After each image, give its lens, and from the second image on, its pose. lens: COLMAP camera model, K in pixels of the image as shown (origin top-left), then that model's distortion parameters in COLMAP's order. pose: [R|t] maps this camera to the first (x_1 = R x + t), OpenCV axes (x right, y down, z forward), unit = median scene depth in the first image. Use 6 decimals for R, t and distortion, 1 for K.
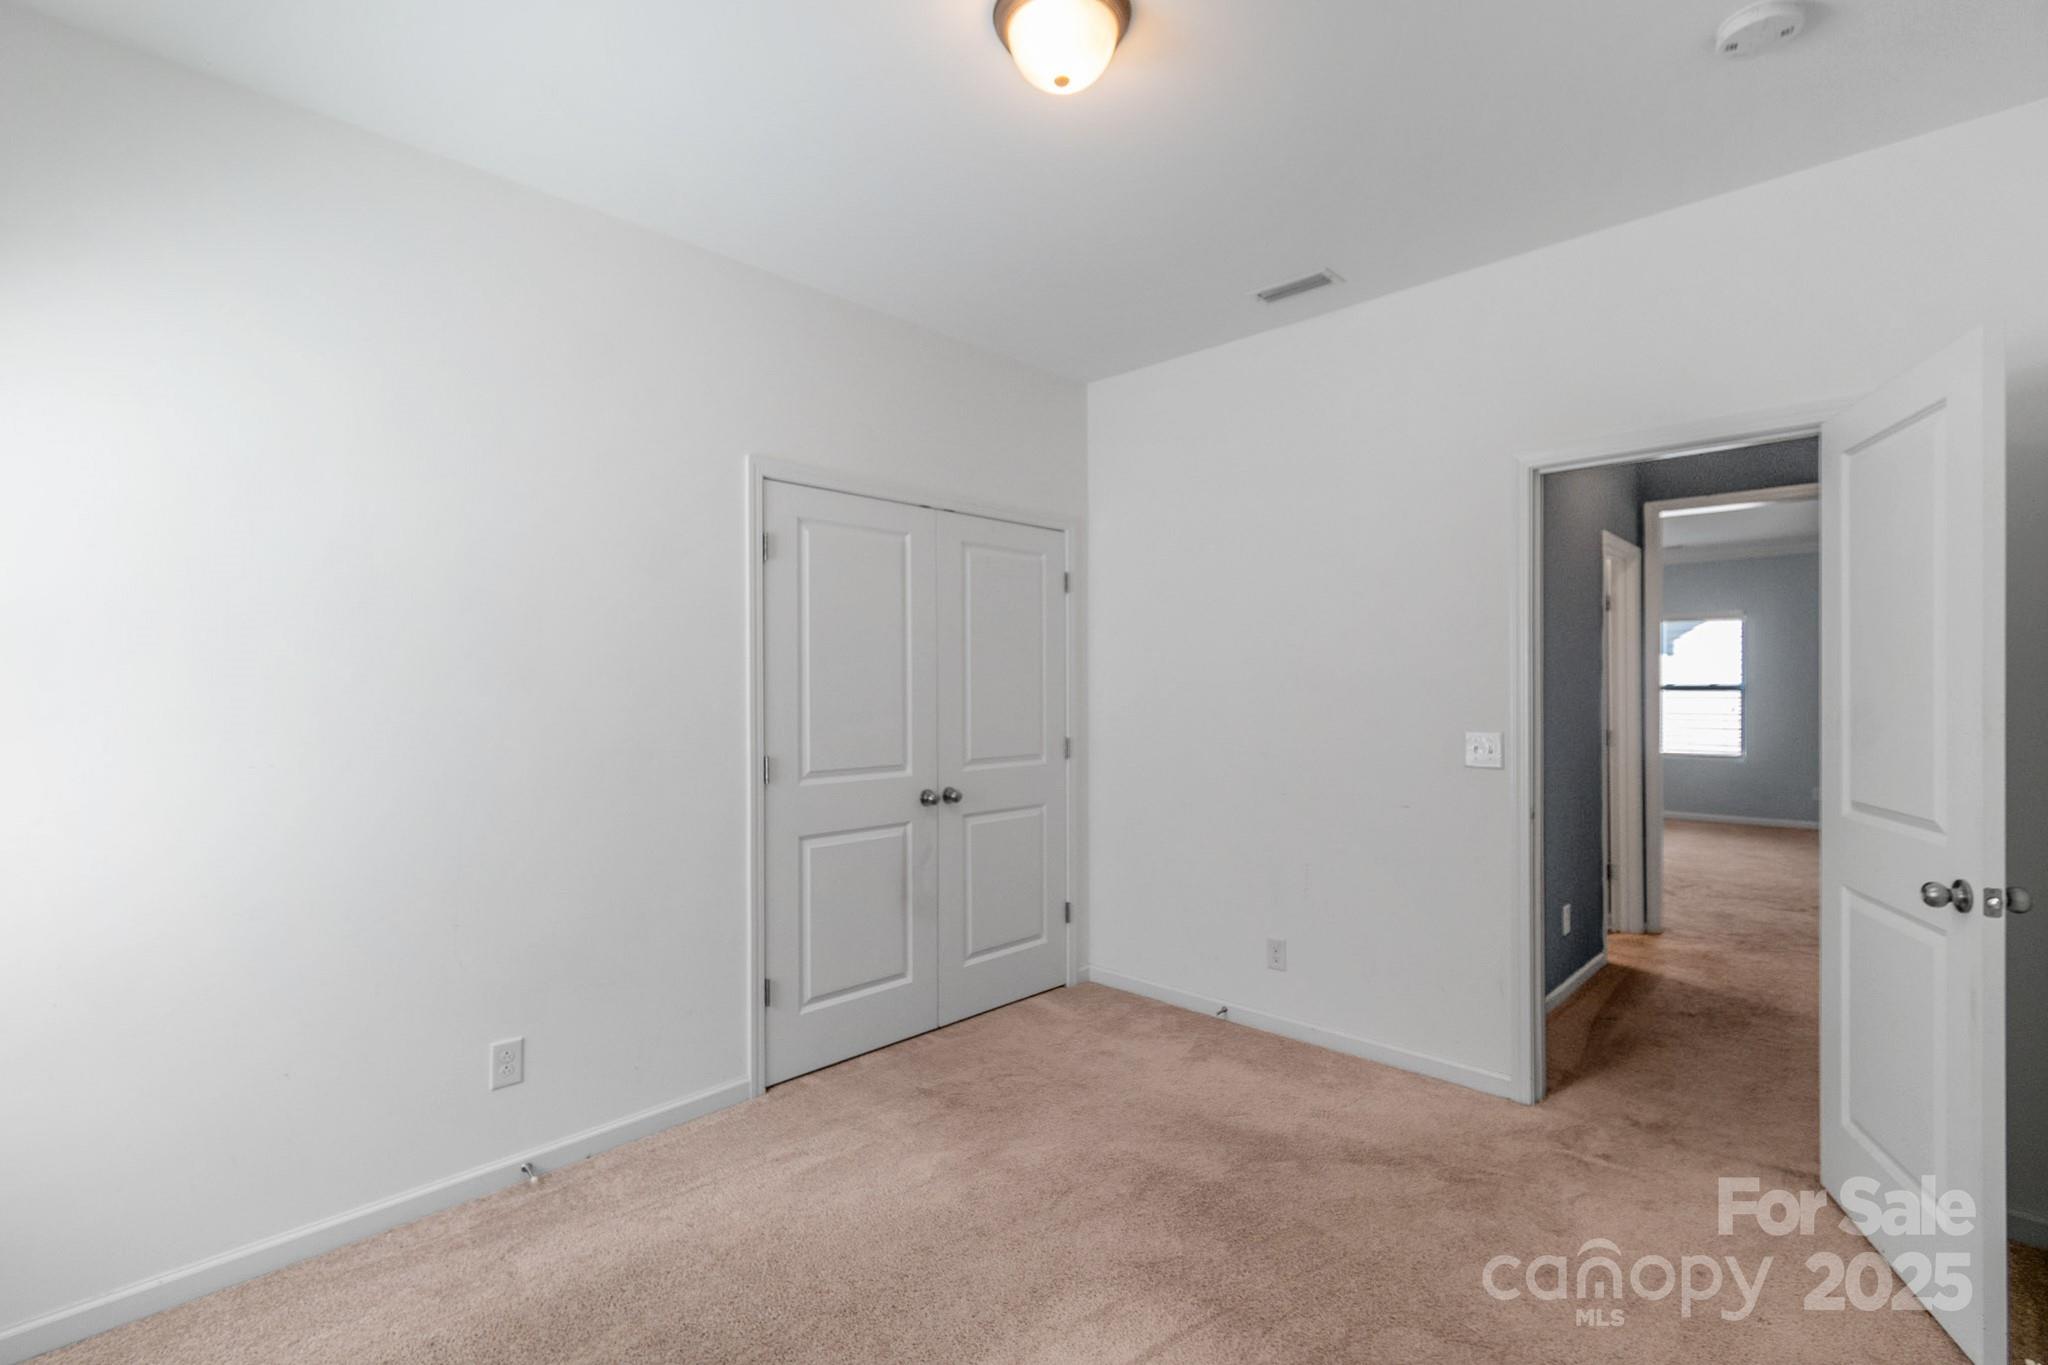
lens RADIAL K [[925.4, 0, 1026.0], [0, 925.4, 695.1], [0, 0, 1]] dist [0.001111, 0.000045]
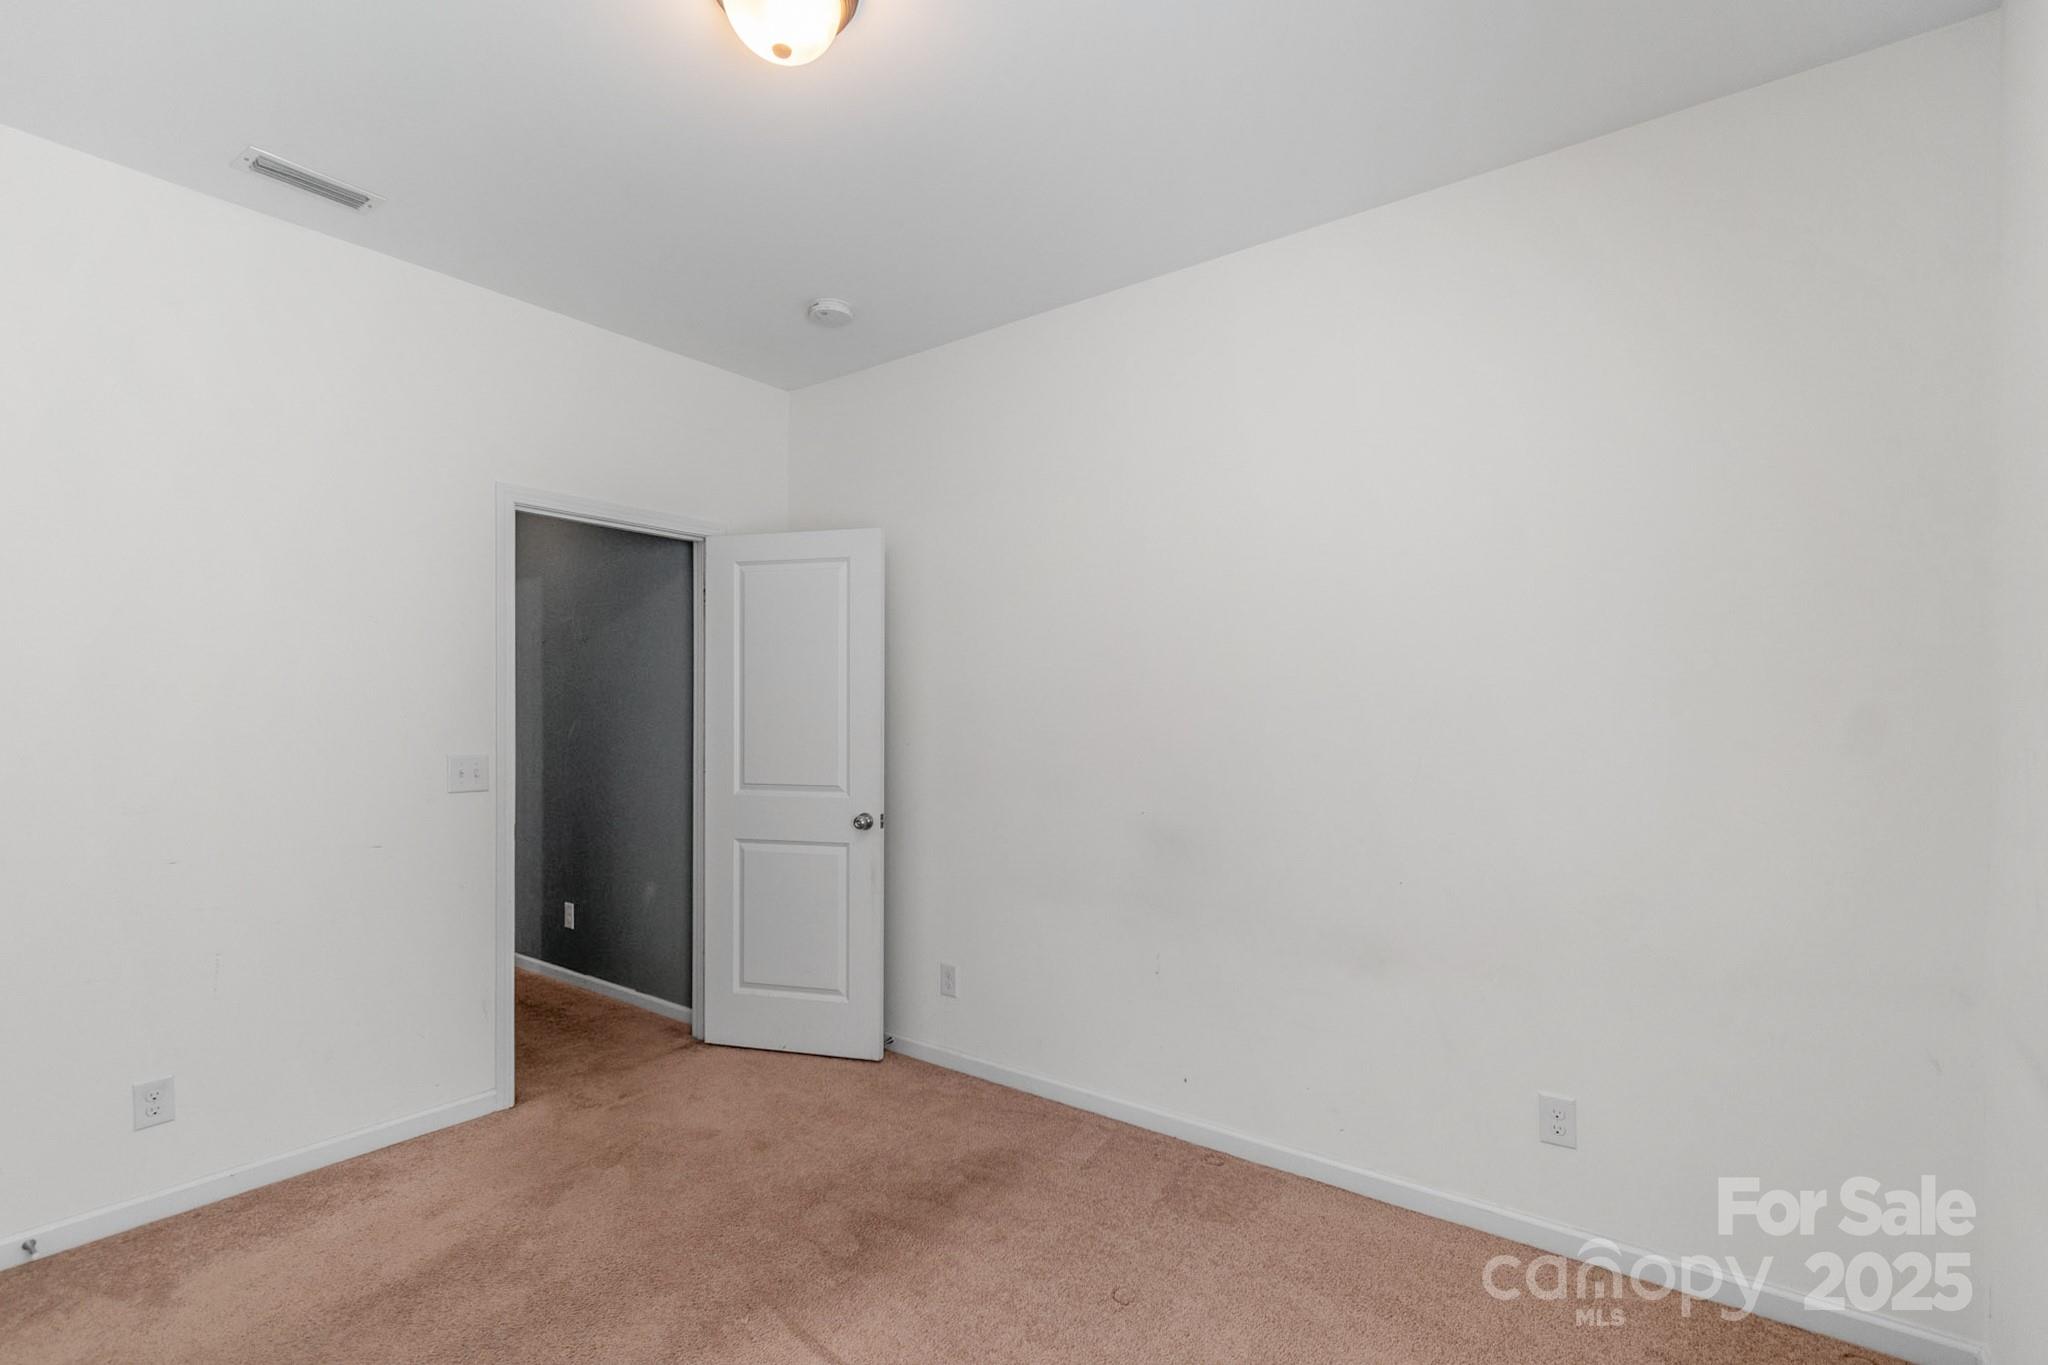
lens RADIAL K [[923.0, 0, 1020.1], [0, 923.0, 722.5], [0, 0, 1]] dist [-0.000796, -0.000379]
pose [[-0.104566, -0.005220, 0.994504, -0.557156], [0.004711, 0.999972, 0.005744, 0.001475], [-0.994507, 0.005286, -0.104539, 0.531972]]
